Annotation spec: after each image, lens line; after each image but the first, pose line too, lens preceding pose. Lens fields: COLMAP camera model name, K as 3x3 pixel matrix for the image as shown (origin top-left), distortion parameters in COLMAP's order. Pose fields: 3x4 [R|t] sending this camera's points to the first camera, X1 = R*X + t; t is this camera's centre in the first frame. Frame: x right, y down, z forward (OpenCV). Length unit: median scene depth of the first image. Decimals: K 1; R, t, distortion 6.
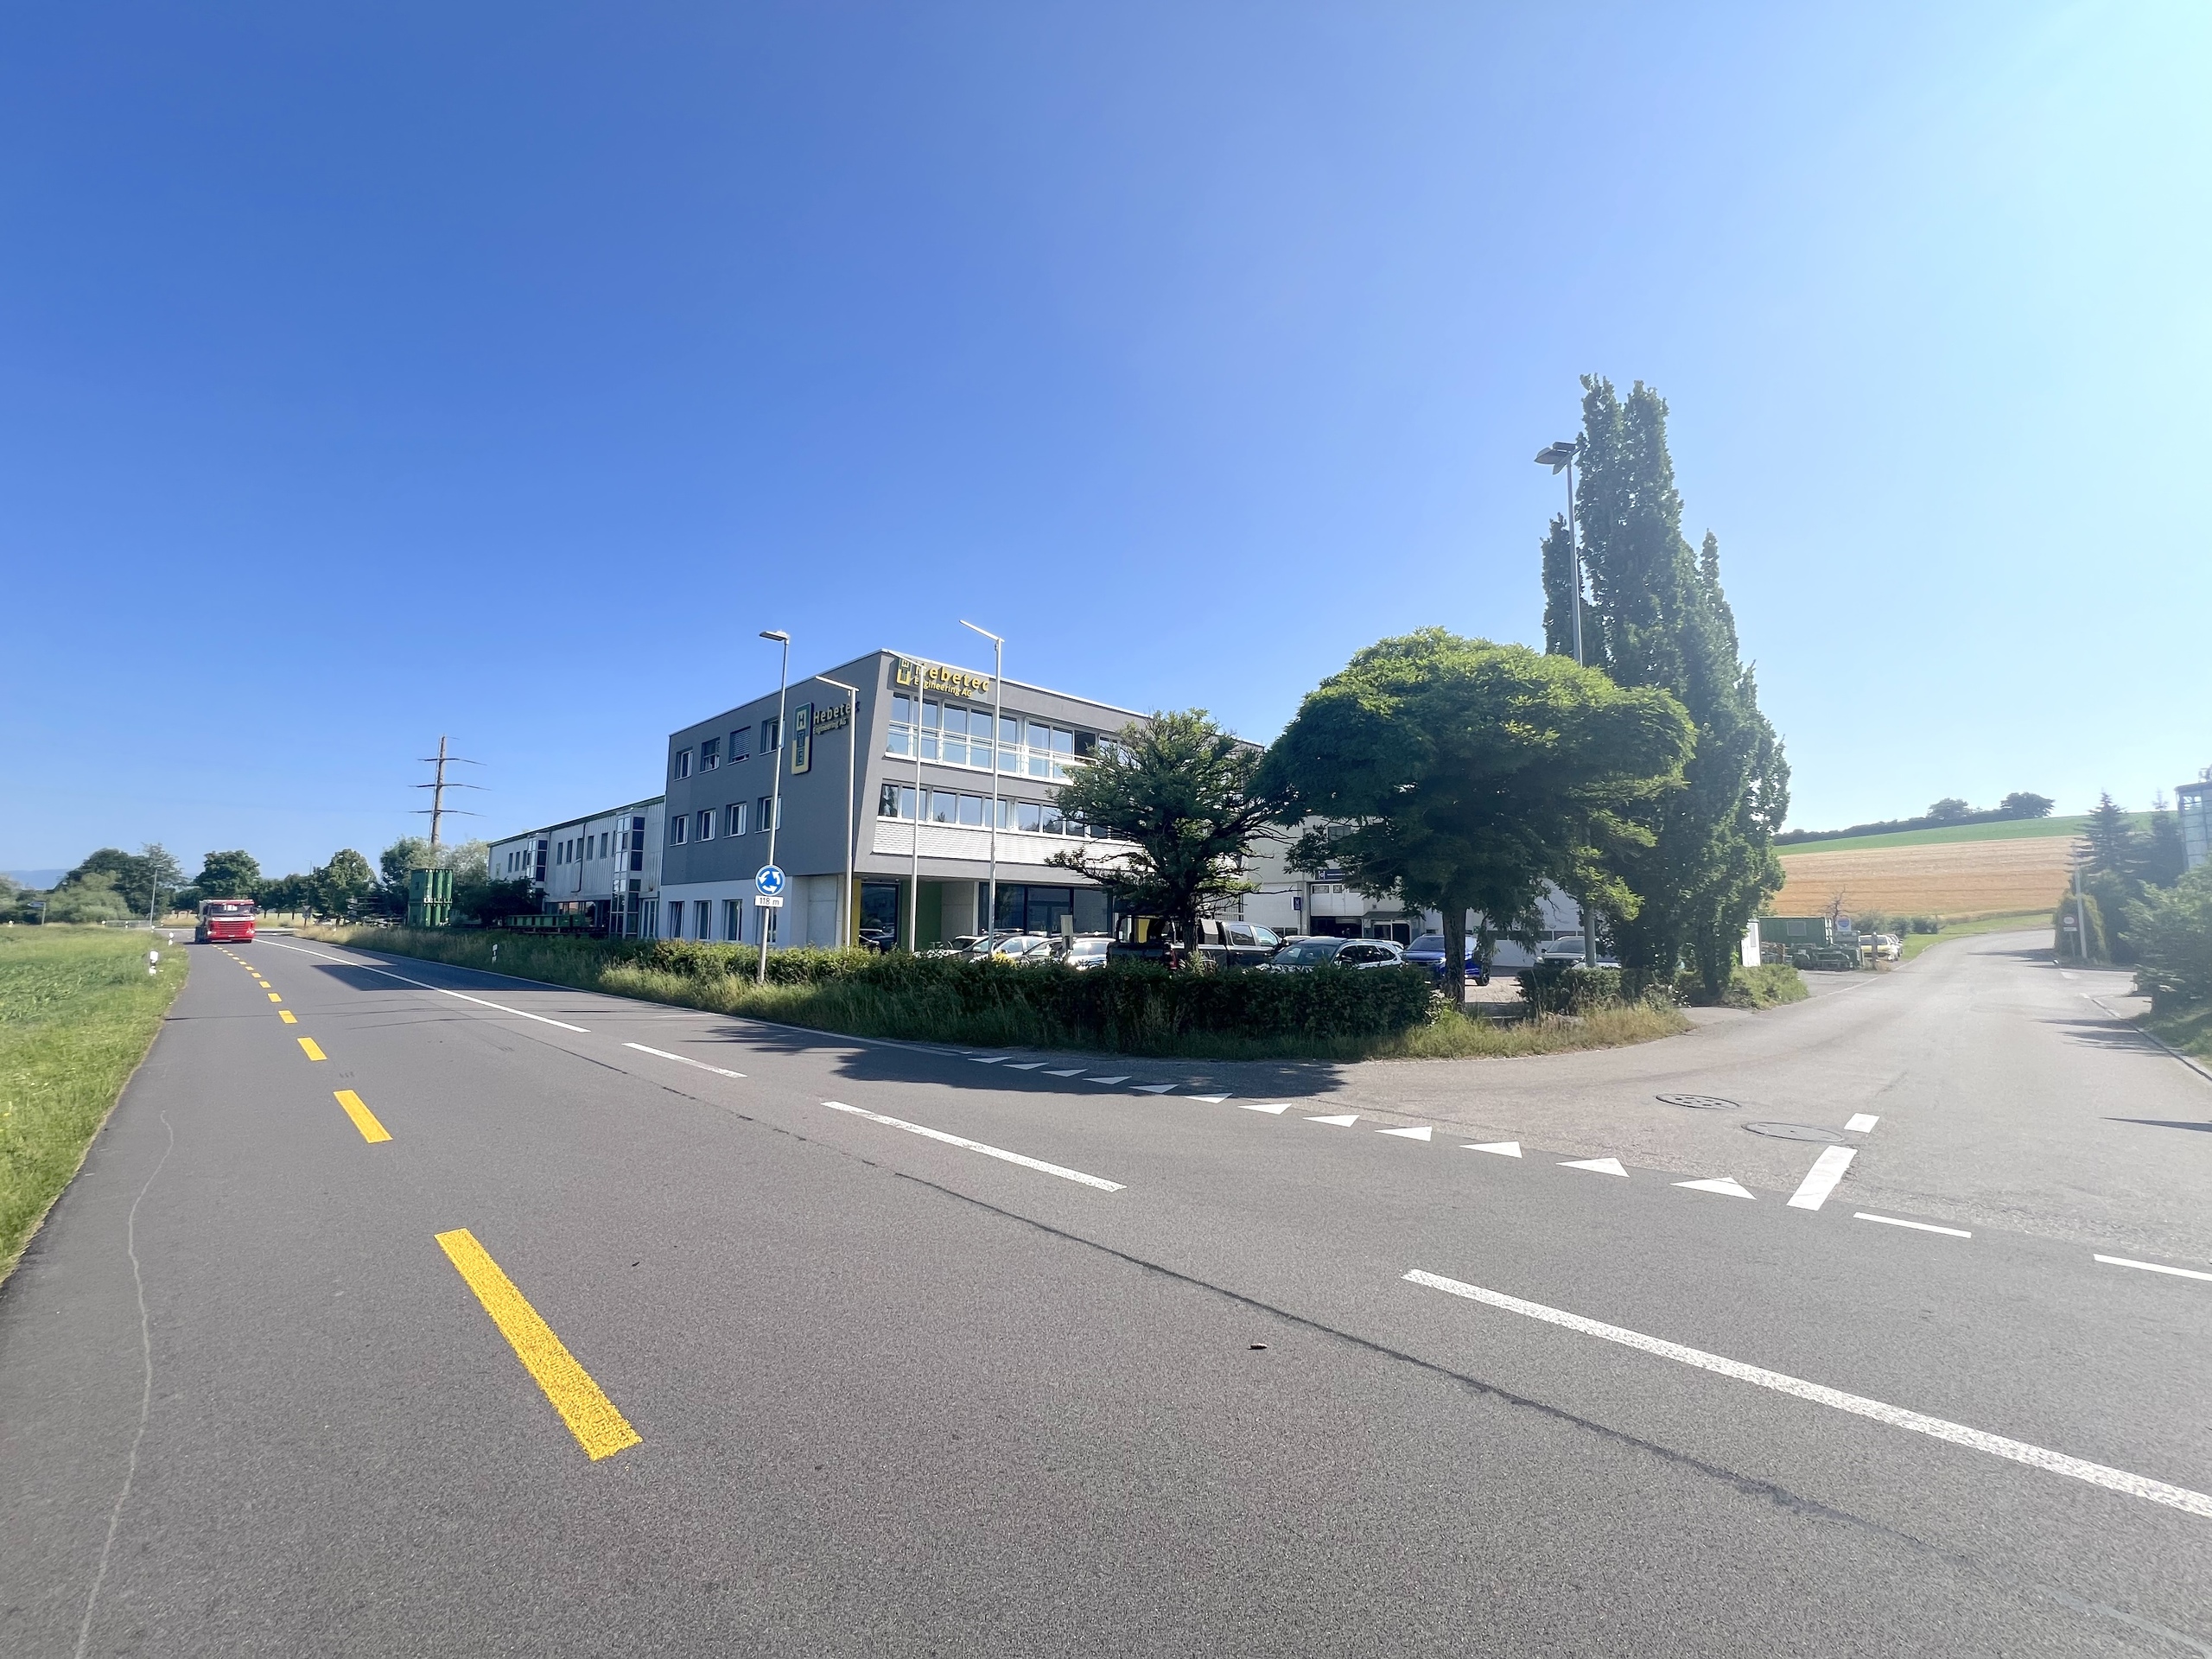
lens RADIAL K [[875.2, 0, 1106.0], [0, 875.2, 829.5], [0, 0, 1]] dist [-0.017033, 0.000051]
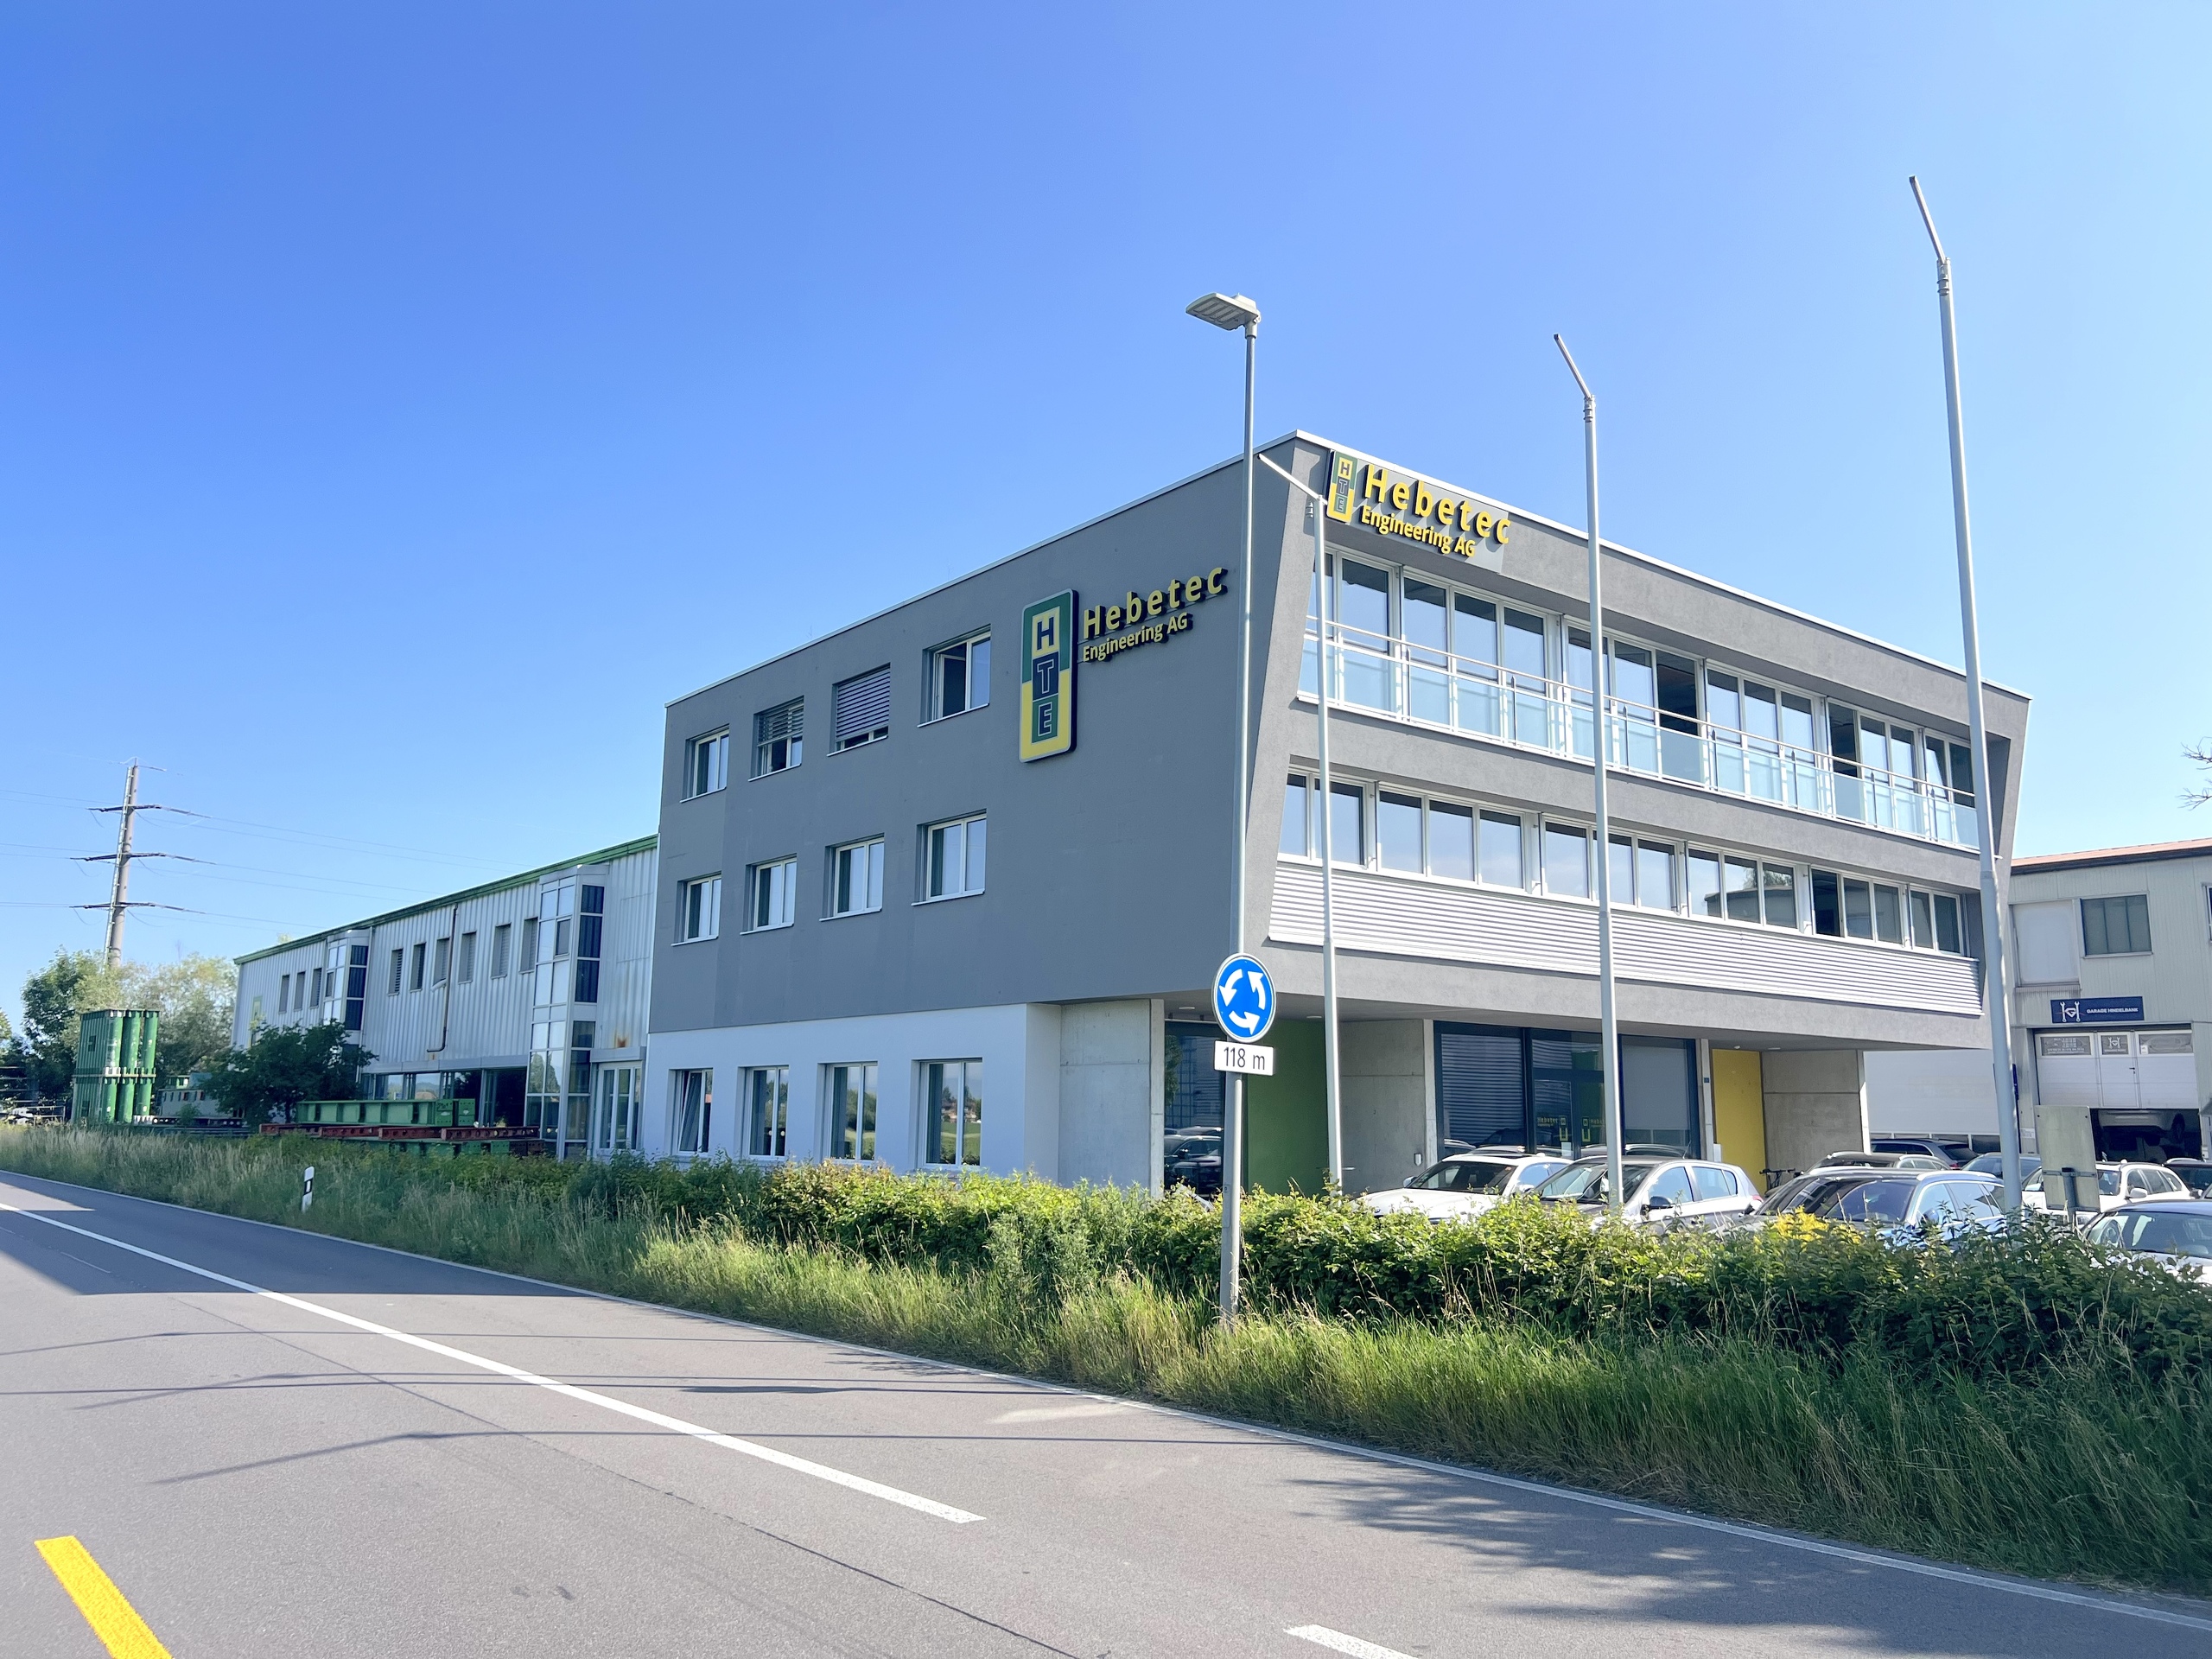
lens RADIAL K [[1696.9, 0, 1114.3], [0, 1696.9, 805.2], [0, 0, 1]] dist [0.007823, -0.004854]
pose [[0.992408, -0.018037, -0.121655, -0.153540], [0.008757, 0.997039, -0.076391, 0.014626], [0.122673, 0.074746, 0.989628, 0.142756]]
